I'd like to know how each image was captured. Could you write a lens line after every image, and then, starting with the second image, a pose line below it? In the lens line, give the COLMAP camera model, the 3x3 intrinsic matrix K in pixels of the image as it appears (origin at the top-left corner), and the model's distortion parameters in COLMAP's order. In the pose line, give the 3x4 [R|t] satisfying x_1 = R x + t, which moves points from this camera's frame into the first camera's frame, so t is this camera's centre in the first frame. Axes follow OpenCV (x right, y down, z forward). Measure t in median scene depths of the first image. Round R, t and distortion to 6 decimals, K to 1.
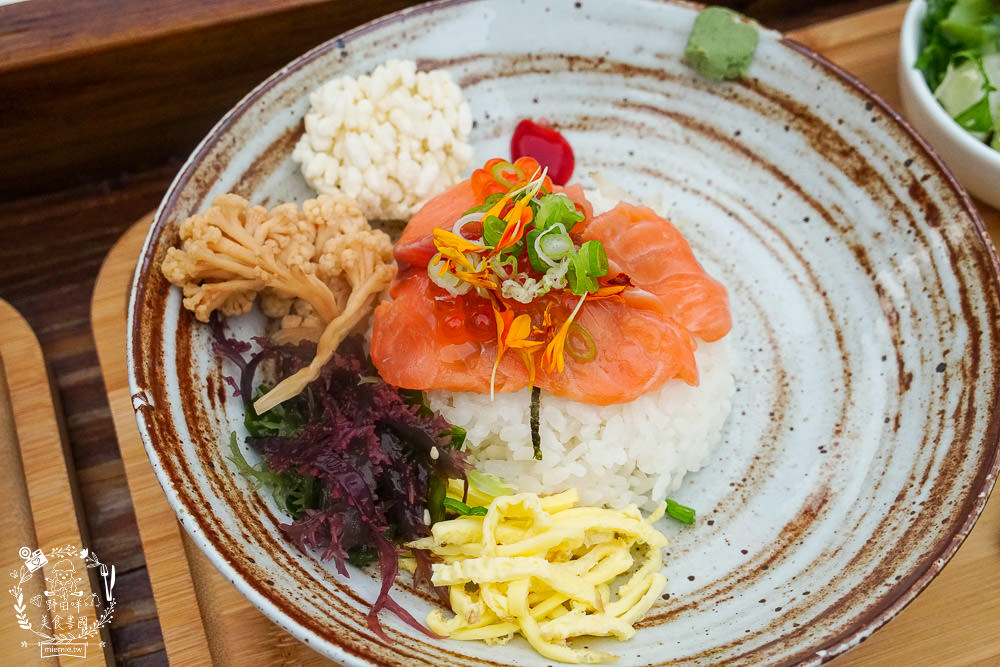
lens RADIAL K [[1406.8, 0, 500.0], [0, 1406.8, 333.5], [0, 0, 1]] dist [0.045953, 0.045123]
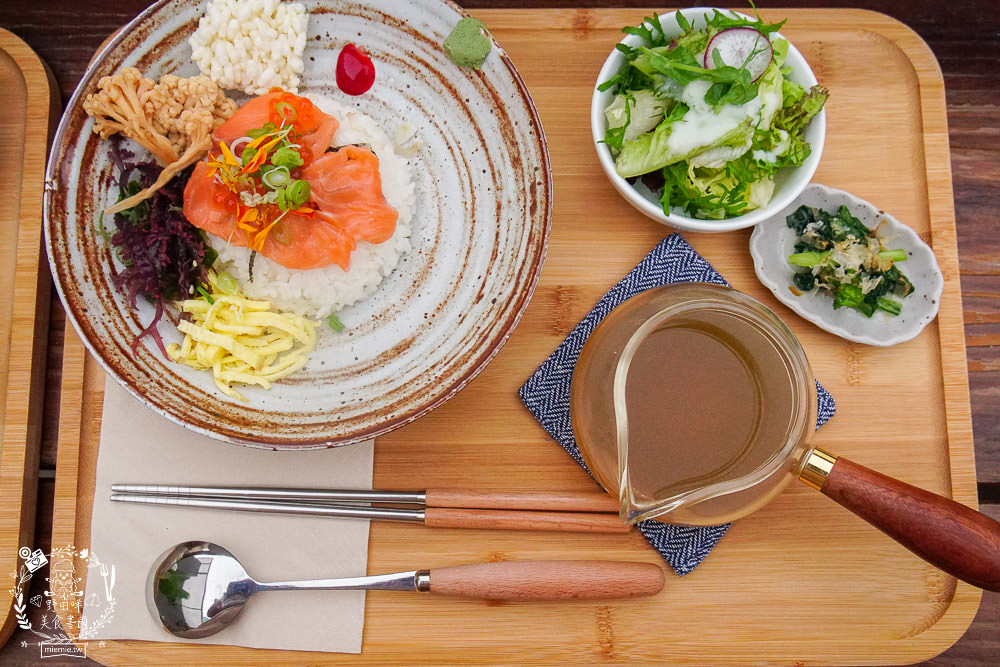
lens RADIAL K [[1017.1, 0, 500.0], [0, 1017.1, 333.5], [0, 0, 1]] dist [-0.087630, 0.190489]
pose [[0.943006, 0.328281, -0.054510, 0.396769], [-0.272619, 0.856037, 0.439180, -0.482225], [0.190837, -0.399289, 0.896744, -0.118087]]
